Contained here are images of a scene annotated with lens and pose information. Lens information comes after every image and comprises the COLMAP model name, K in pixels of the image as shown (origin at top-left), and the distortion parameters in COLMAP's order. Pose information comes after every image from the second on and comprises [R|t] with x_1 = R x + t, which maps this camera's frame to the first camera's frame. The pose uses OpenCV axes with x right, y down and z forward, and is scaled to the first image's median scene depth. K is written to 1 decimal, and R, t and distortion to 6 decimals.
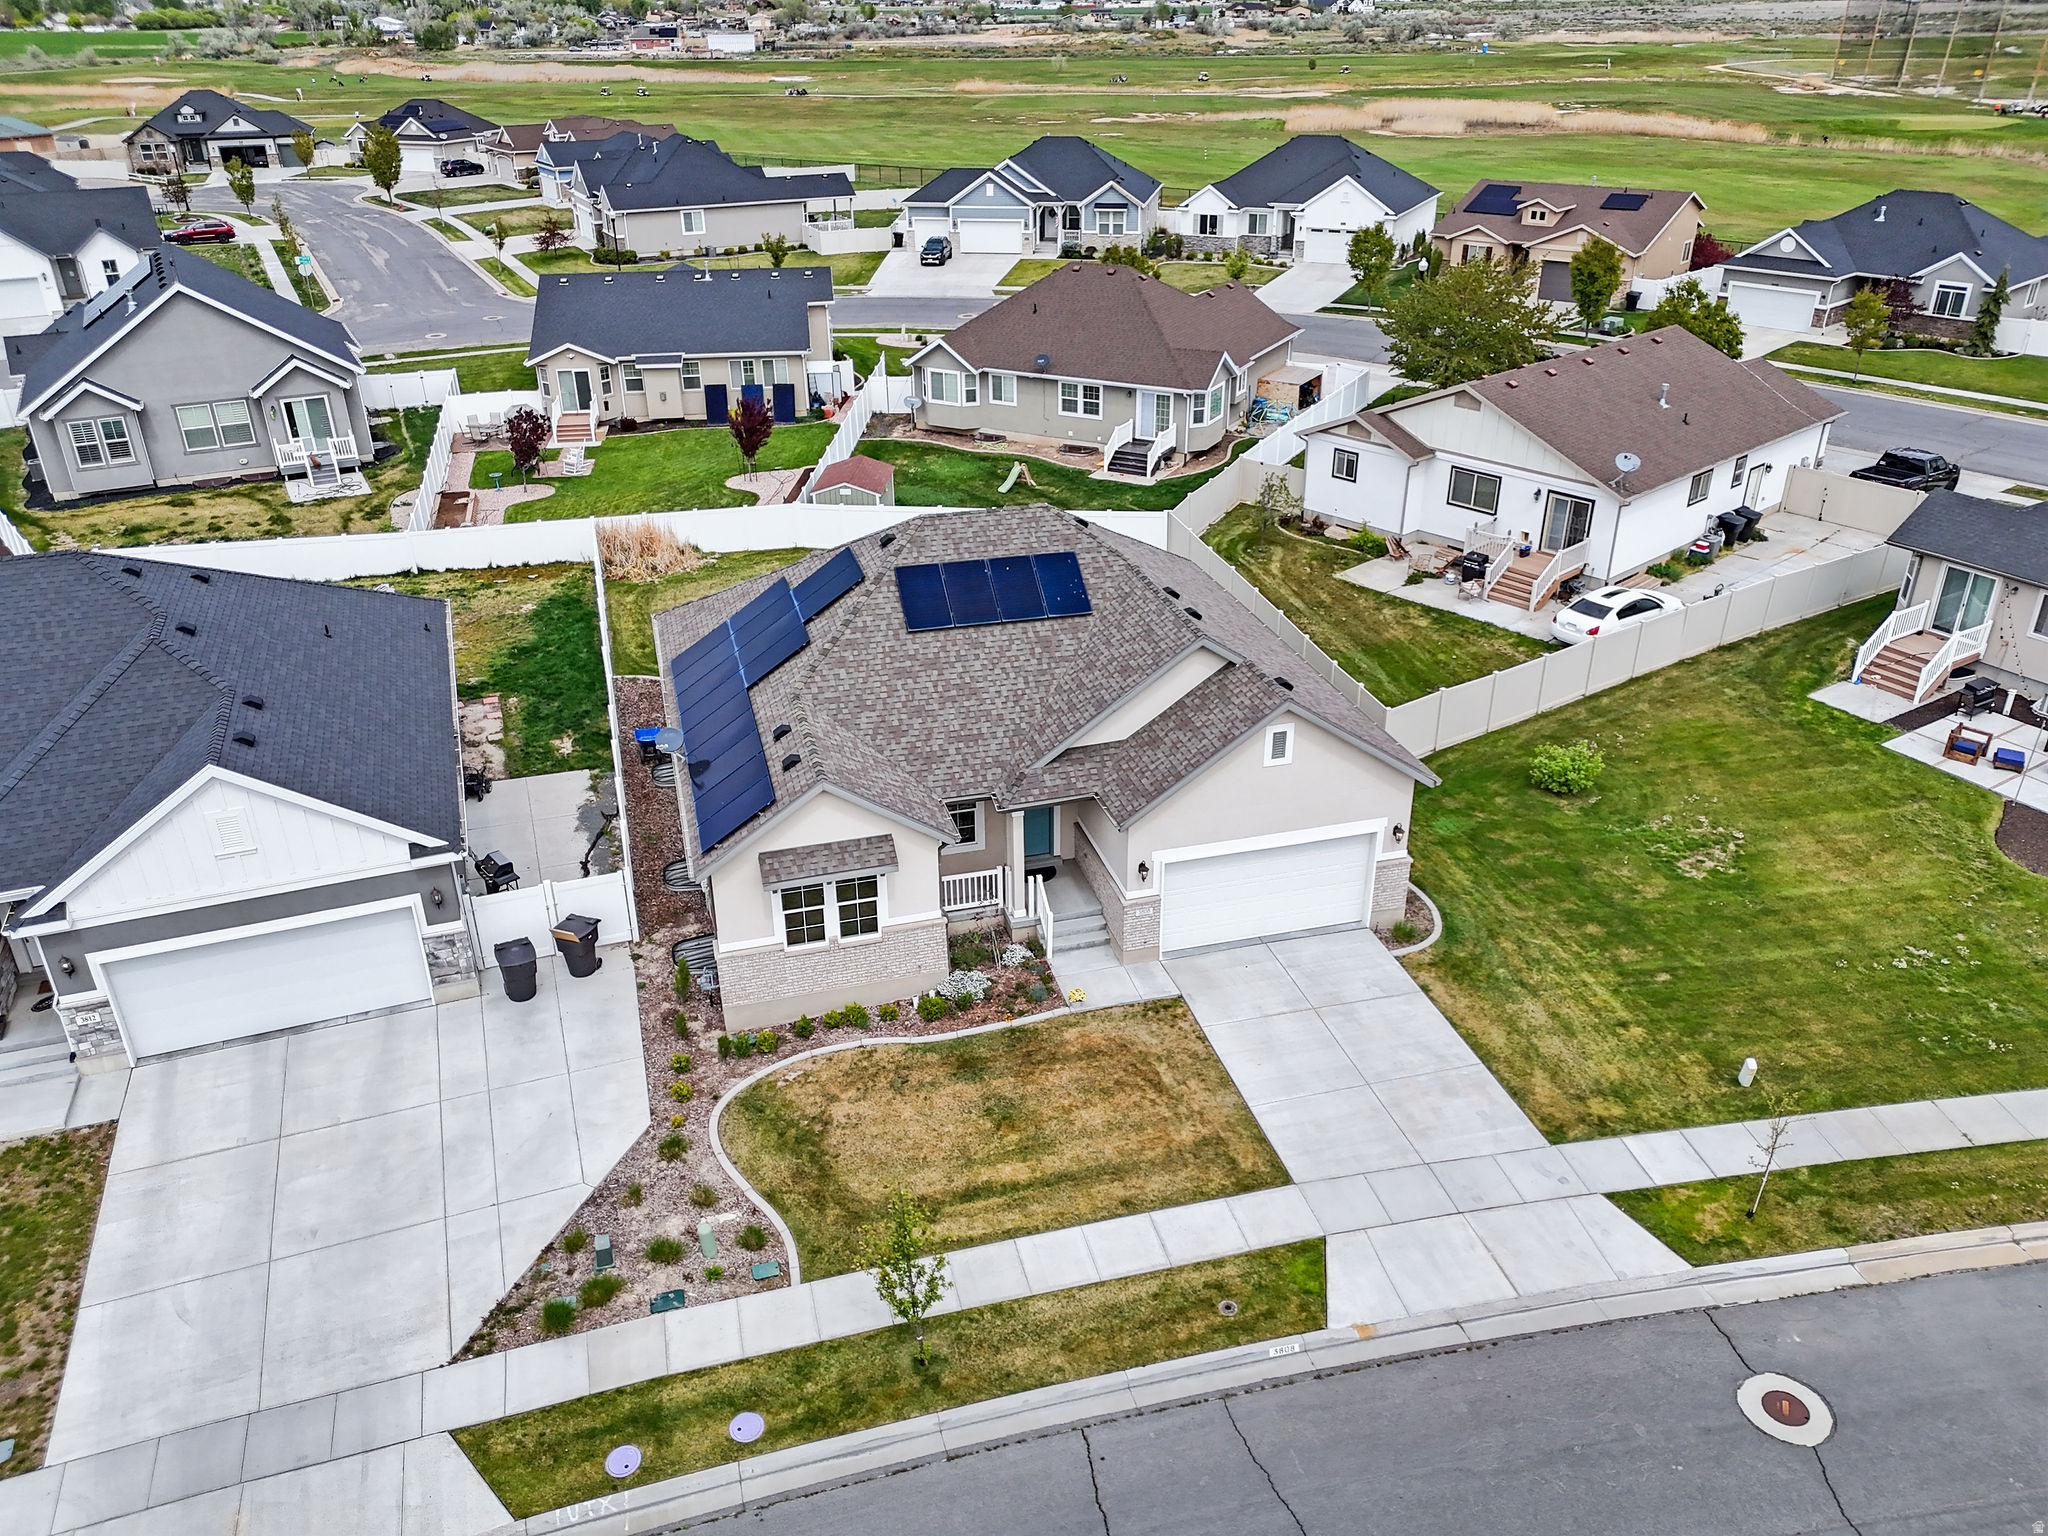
lens RADIAL K [[1495.1, 0, 1024.0], [0, 1495.1, 768.0], [0, 0, 1]] dist [0.087023, -0.088527]
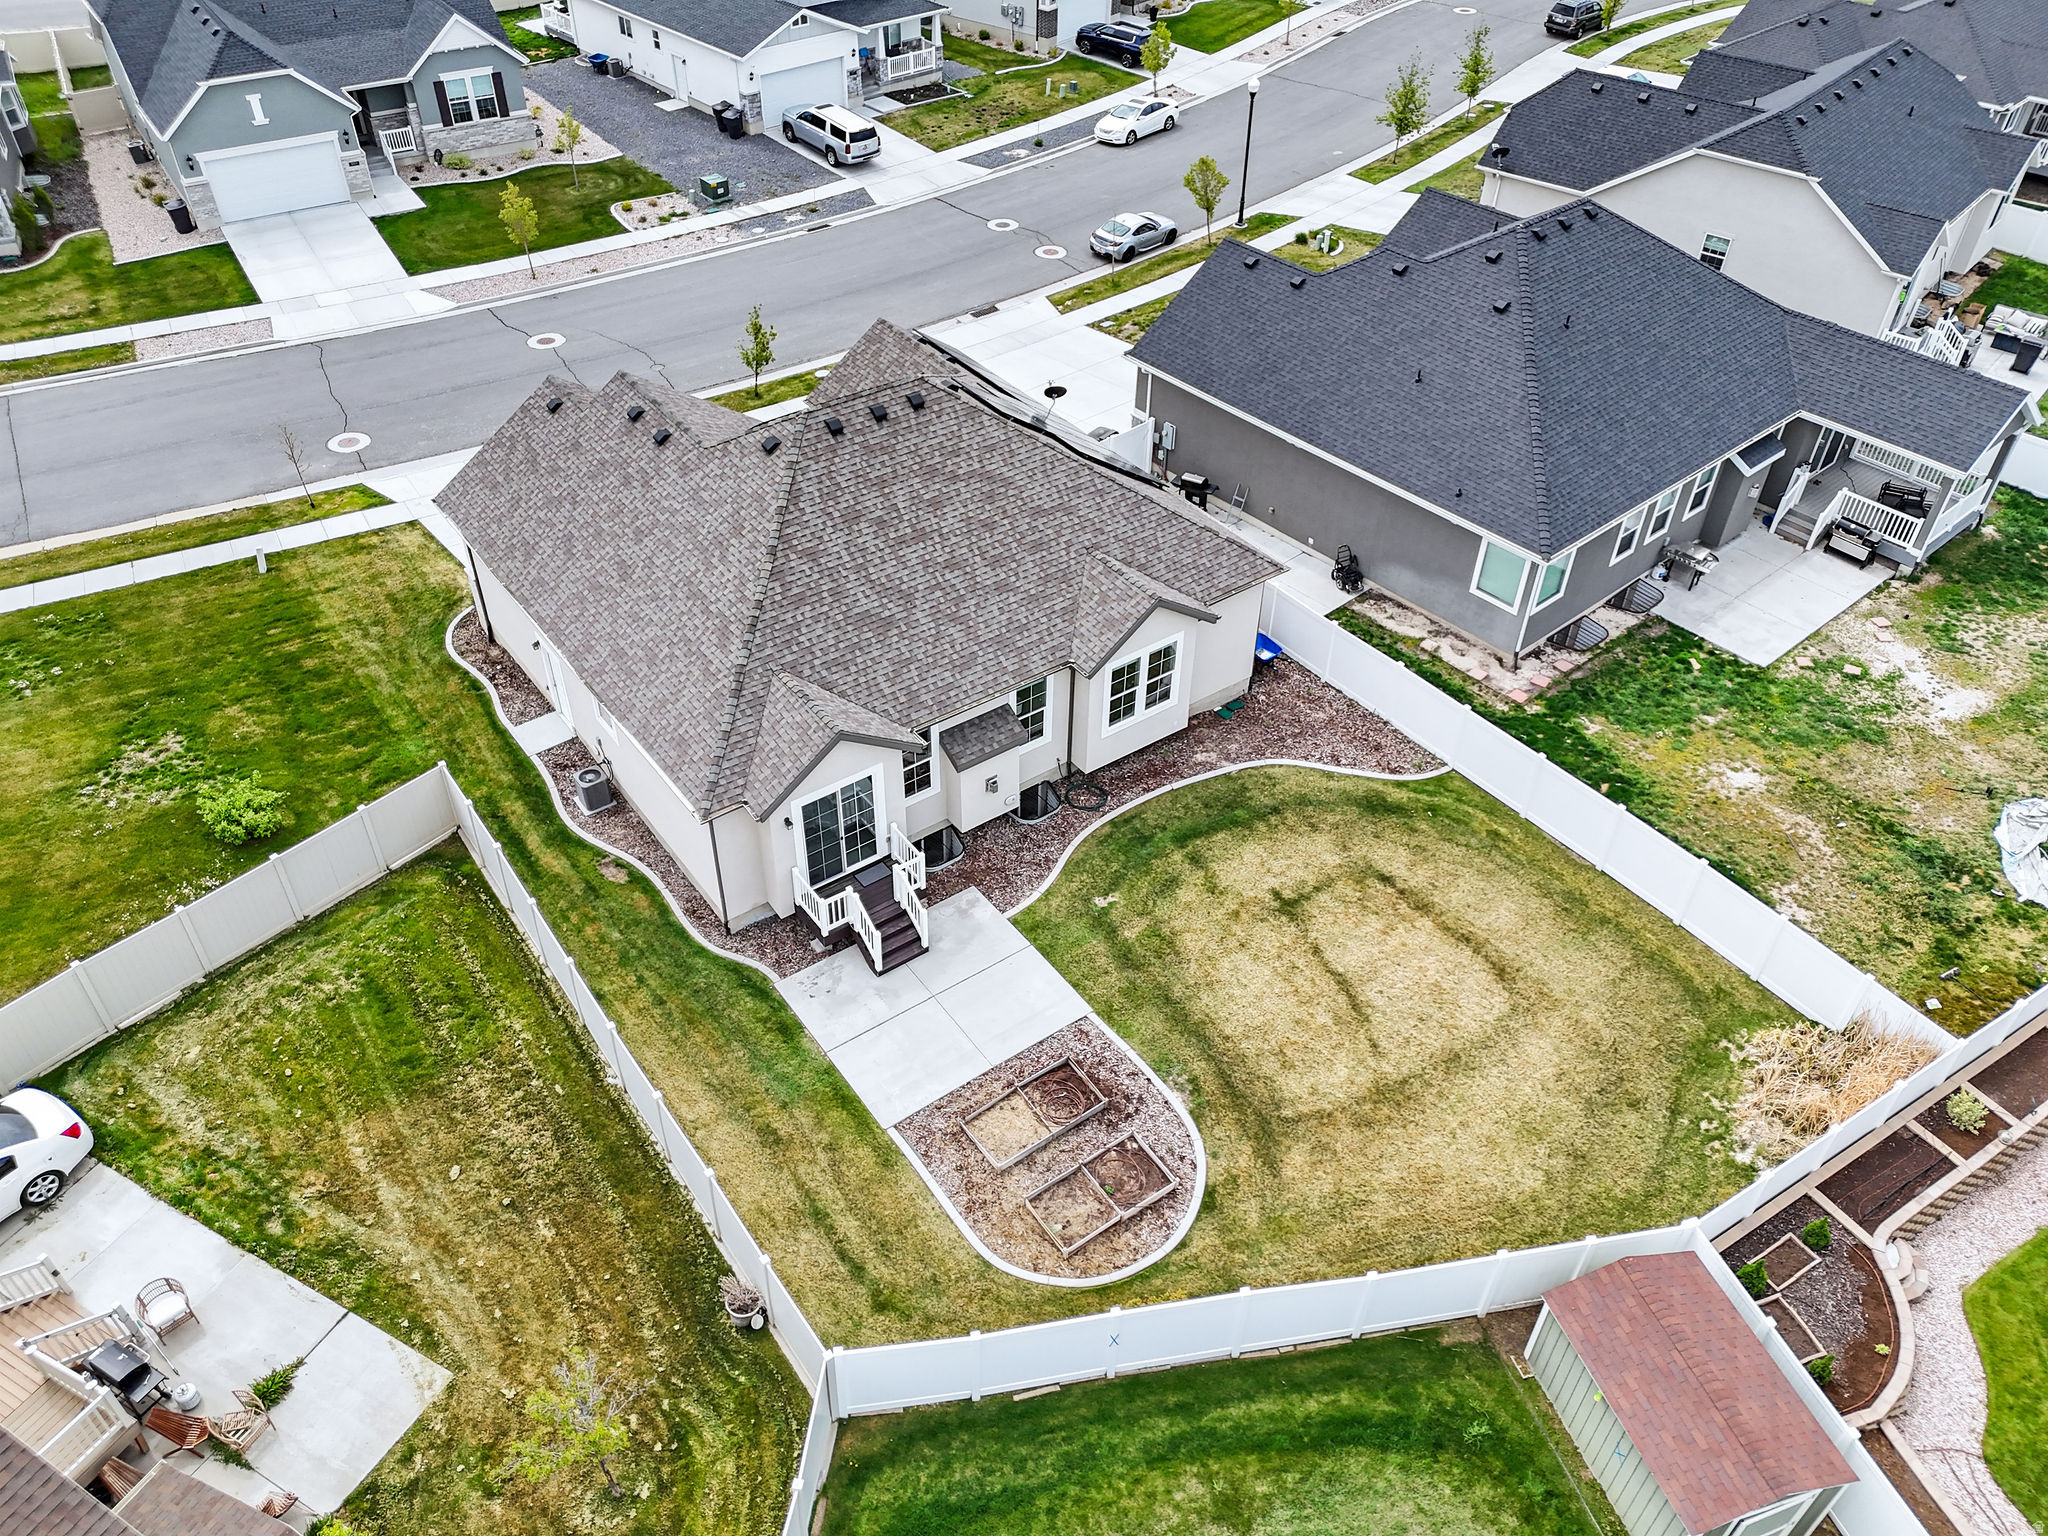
lens RADIAL K [[1517.2, 0, 1024.7], [0, 1517.2, 739.2], [0, 0, 1]] dist [0.088368, -0.089423]
pose [[-0.935494, 0.223552, -0.273635, 0.160072], [-0.164058, 0.411079, 0.896716, -0.807264], [0.312948, 0.883764, -0.347886, 1.299086]]
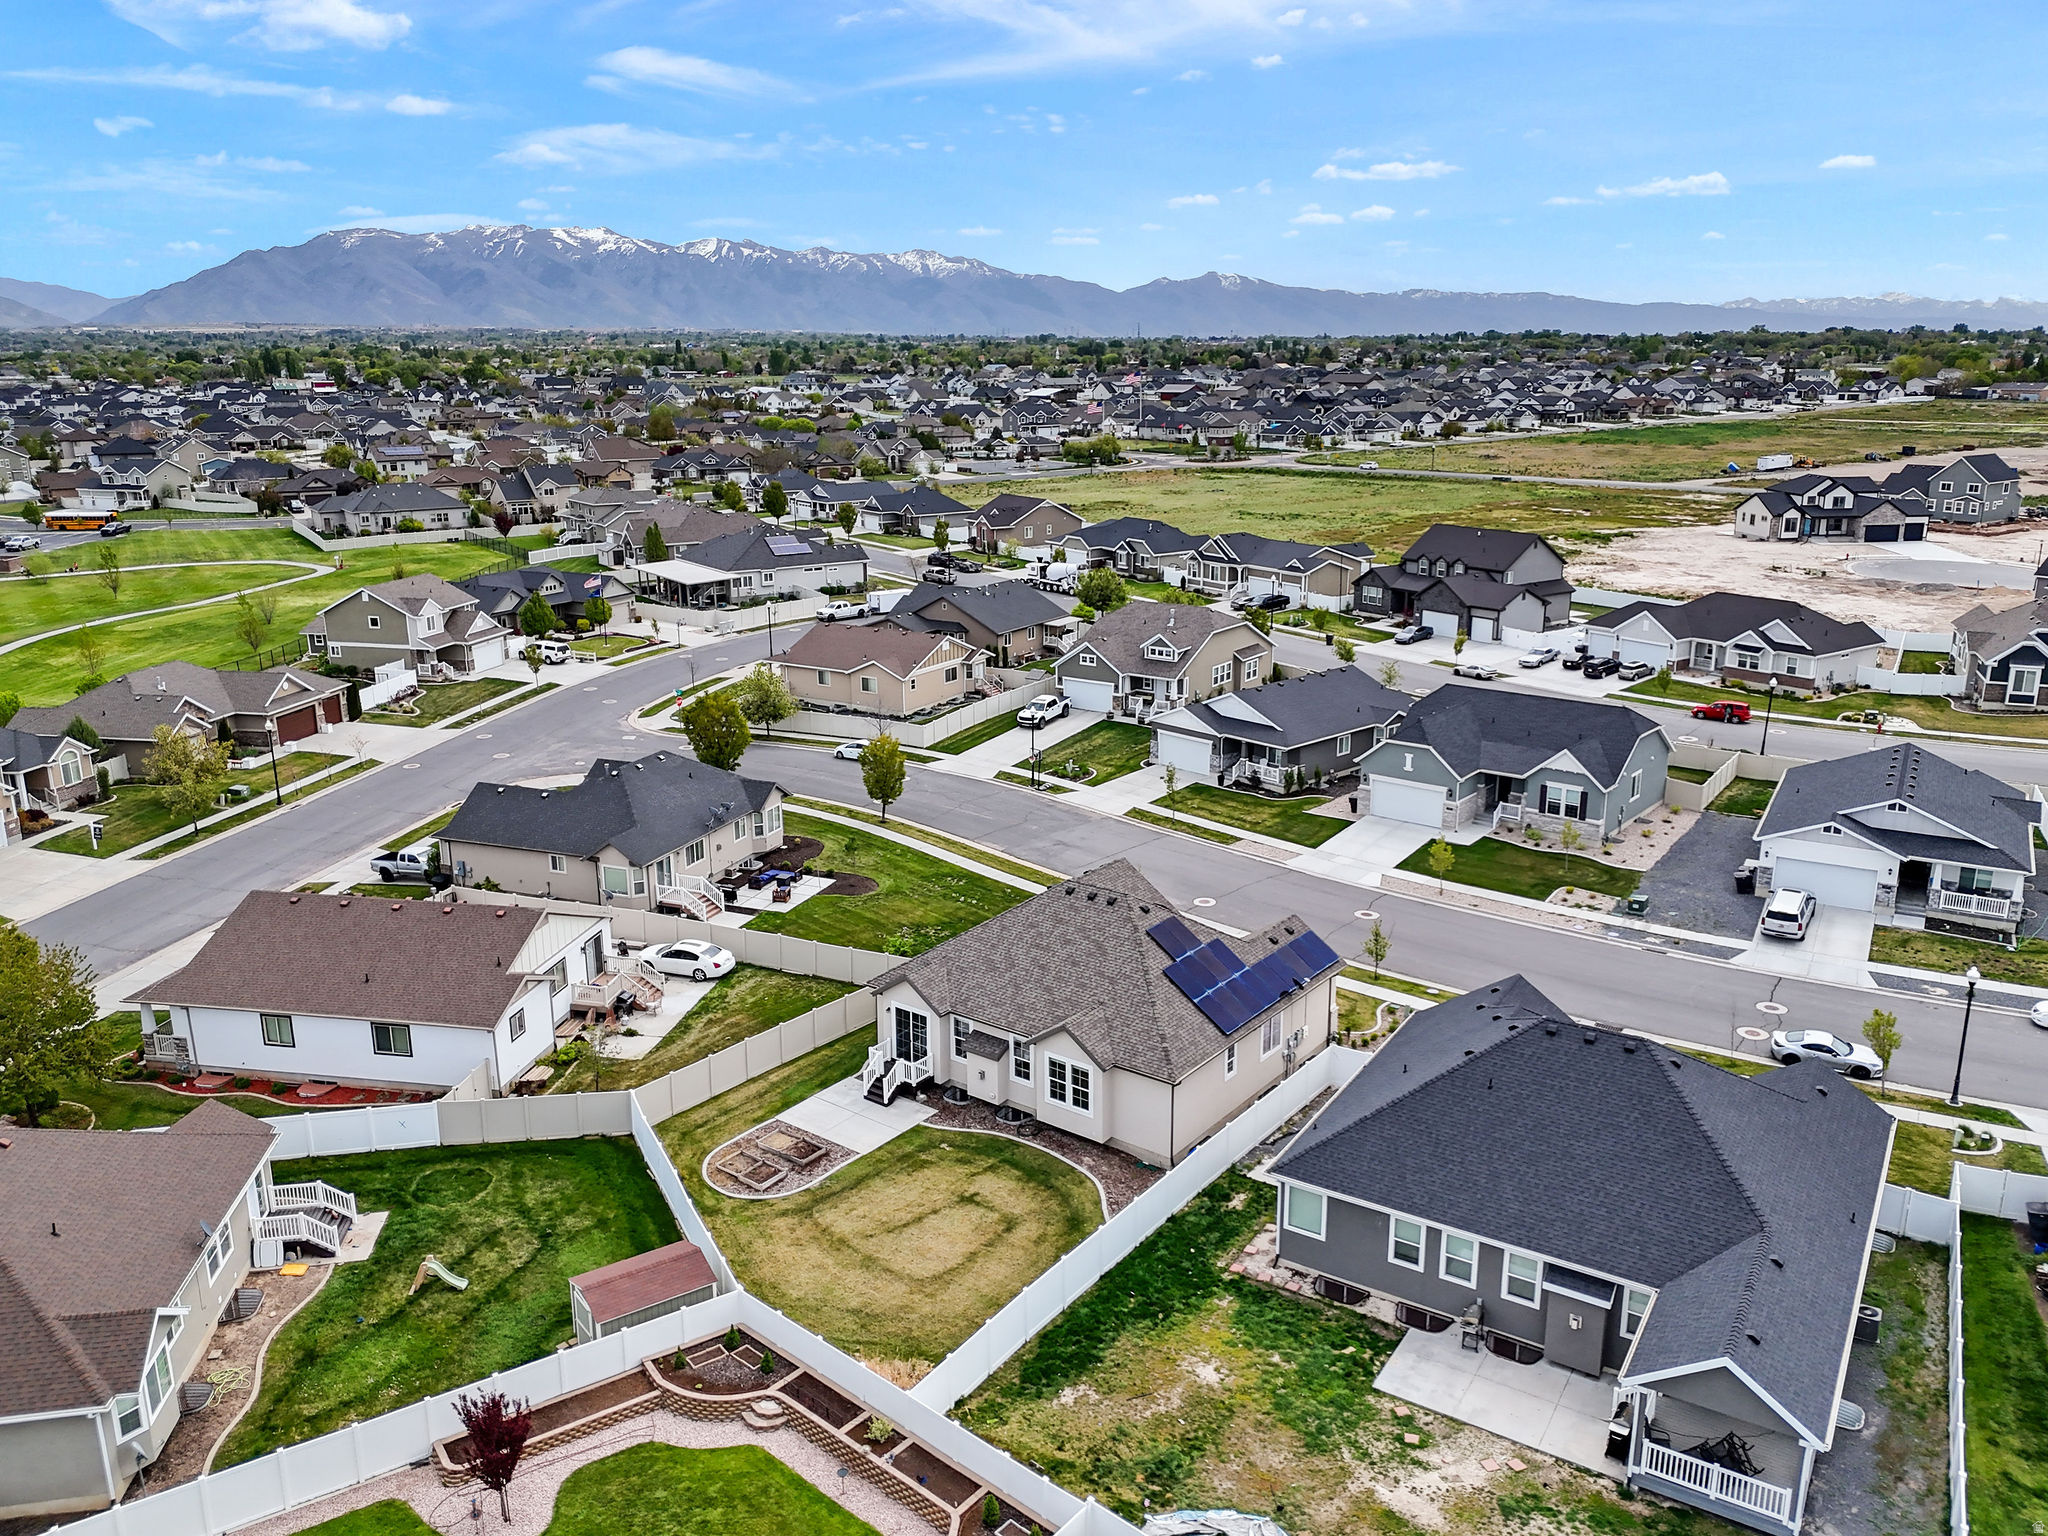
lens RADIAL K [[1525.4, 0, 1024.0], [0, 1525.4, 768.0], [0, 0, 1]] dist [0.083711, -0.095252]
pose [[-0.605570, -0.192967, 0.772042, -1.123365], [0.377213, 0.784636, 0.491992, -1.008699], [-0.700710, 0.589160, -0.402363, 1.421093]]
